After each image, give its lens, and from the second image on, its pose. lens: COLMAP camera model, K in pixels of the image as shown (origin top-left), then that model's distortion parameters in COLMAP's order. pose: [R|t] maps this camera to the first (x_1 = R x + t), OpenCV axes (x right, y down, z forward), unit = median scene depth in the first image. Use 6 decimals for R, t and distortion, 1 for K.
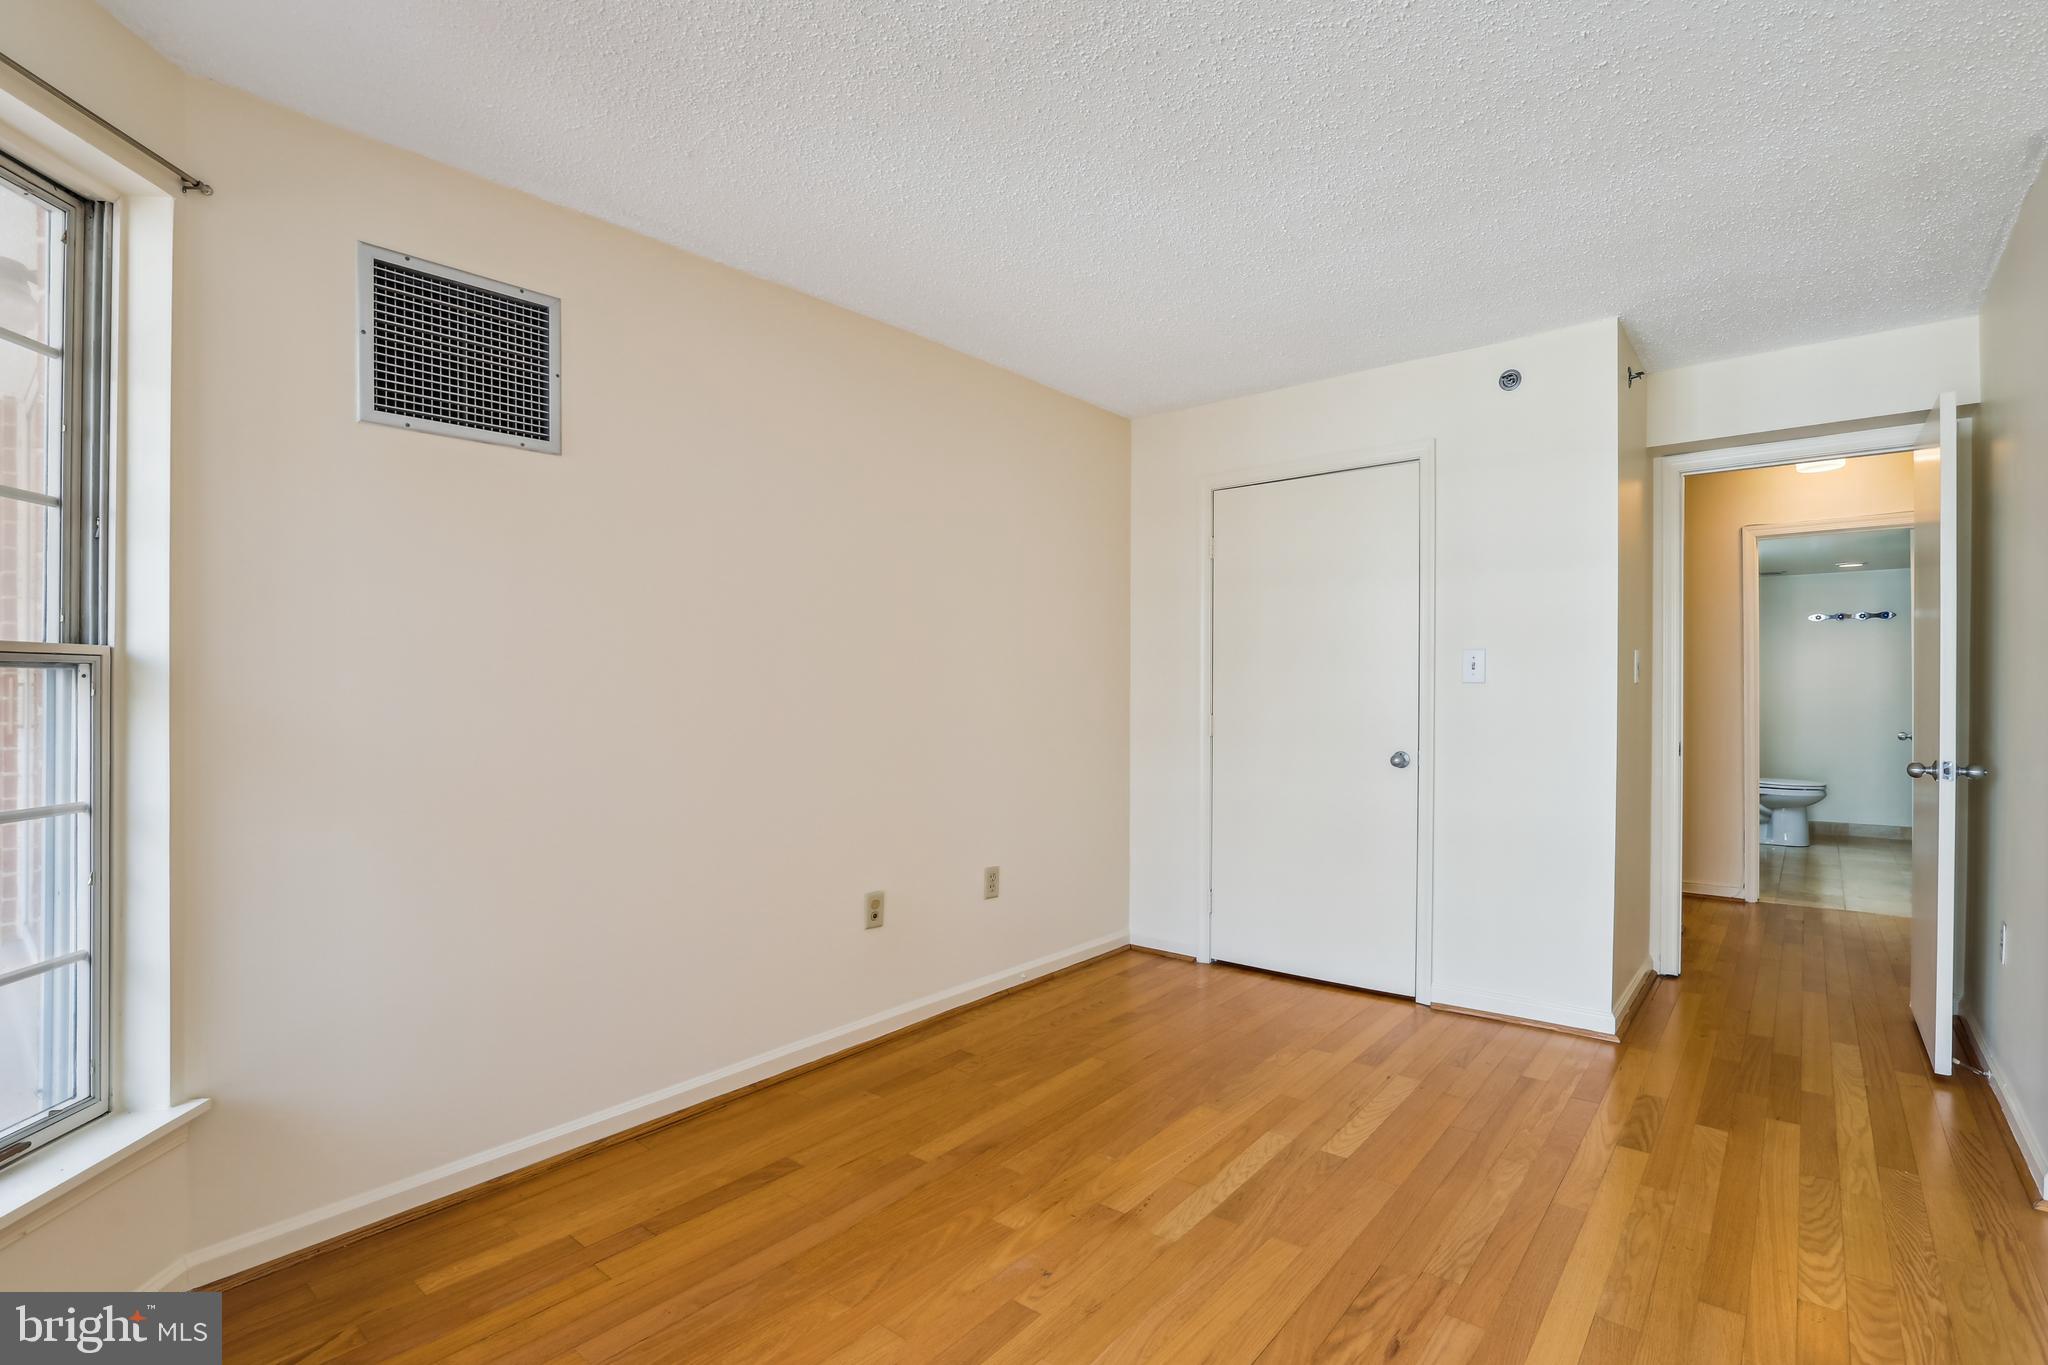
lens RADIAL K [[982.7, 0, 1033.0], [0, 982.7, 680.7], [0, 0, 1]] dist [-0.005905, -0.000591]
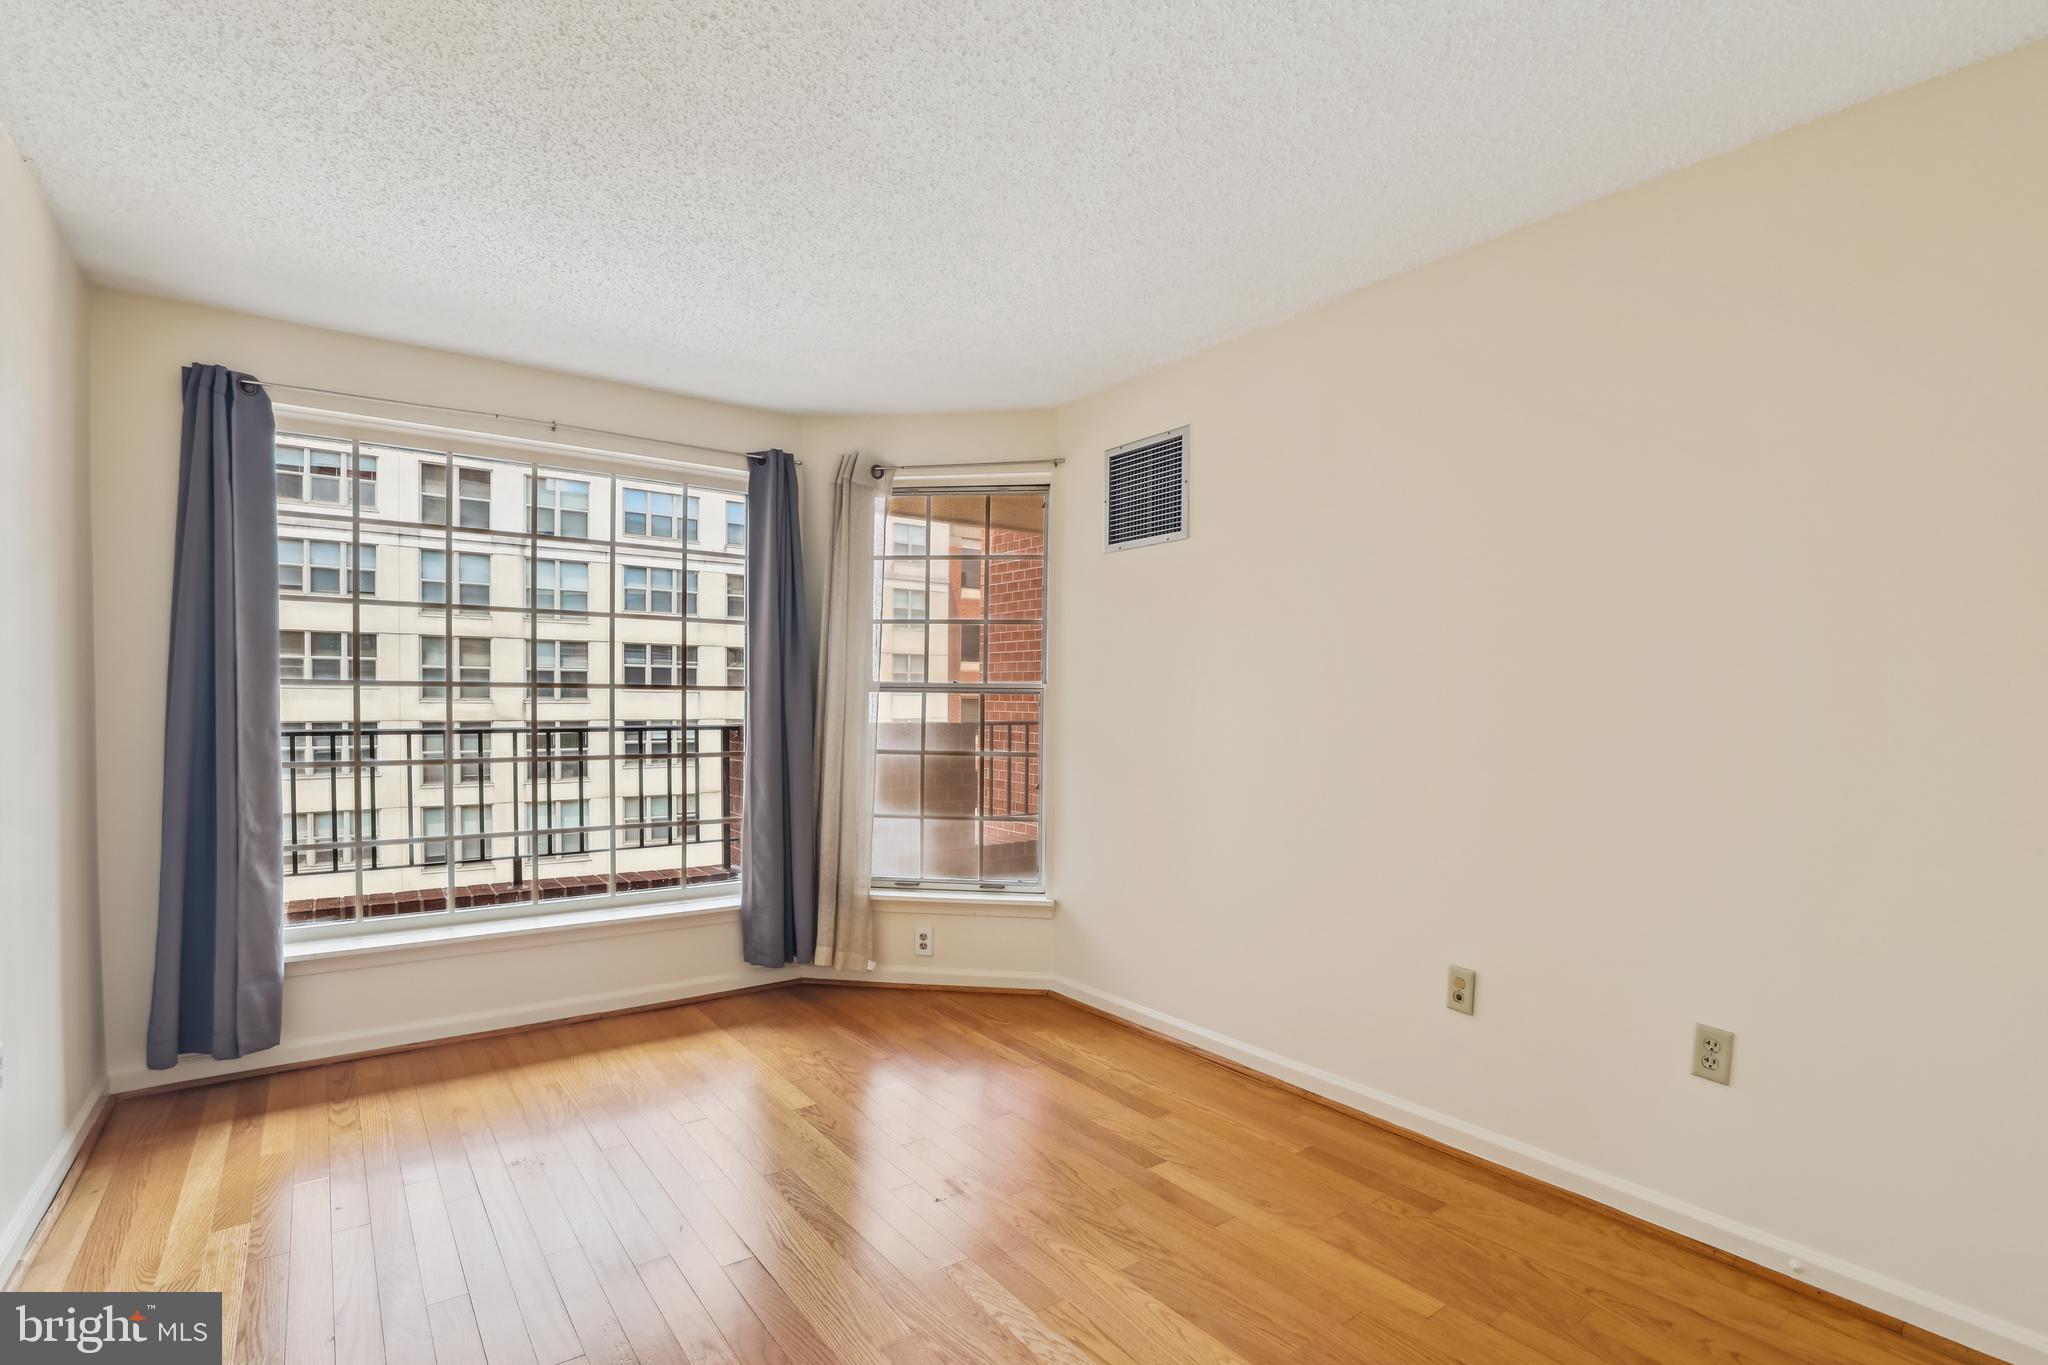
lens RADIAL K [[982.7, 0, 1032.3], [0, 982.7, 695.3], [0, 0, 1]] dist [-0.005905, -0.000591]
pose [[-0.241427, -0.002377, -0.970416, 0.741690], [0.000746, 0.999996, -0.002635, -0.003800], [0.970419, -0.001361, -0.241424, 0.909136]]
